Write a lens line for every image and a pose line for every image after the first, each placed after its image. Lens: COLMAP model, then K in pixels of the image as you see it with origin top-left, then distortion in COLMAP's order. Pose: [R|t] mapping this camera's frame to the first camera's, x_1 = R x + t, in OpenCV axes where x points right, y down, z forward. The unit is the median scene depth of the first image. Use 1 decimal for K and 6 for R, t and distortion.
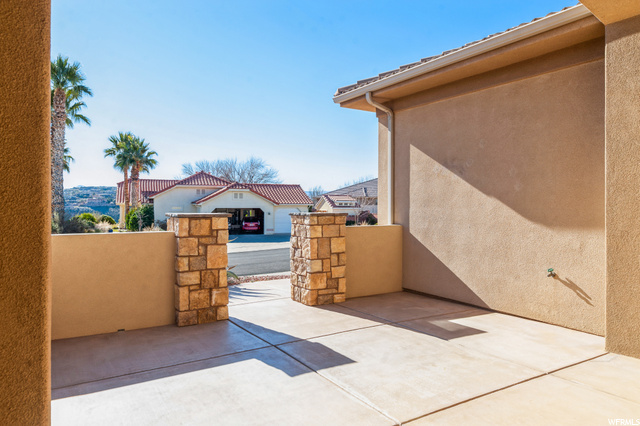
lens RADIAL K [[440.7, 0, 320.0], [0, 440.7, 213.0], [0, 0, 1]] dist [0.001107, 0.000400]
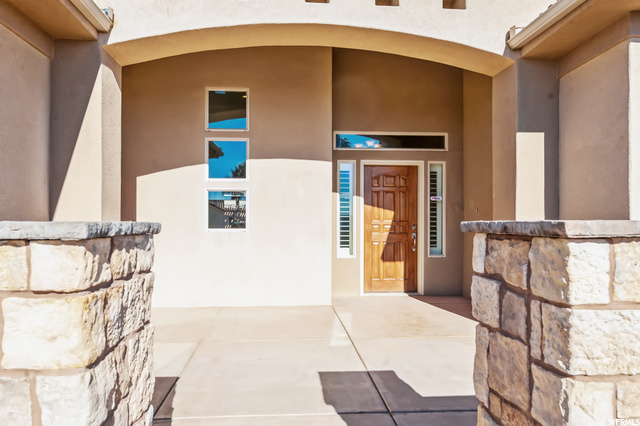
lens RADIAL K [[440.7, 0, 320.0], [0, 440.7, 213.0], [0, 0, 1]] dist [0.001107, 0.000400]
pose [[-0.889225, 0.001659, 0.457468, -0.360669], [0.008183, 0.999891, 0.012281, -0.023205], [-0.457398, 0.014664, -0.889141, 1.840649]]
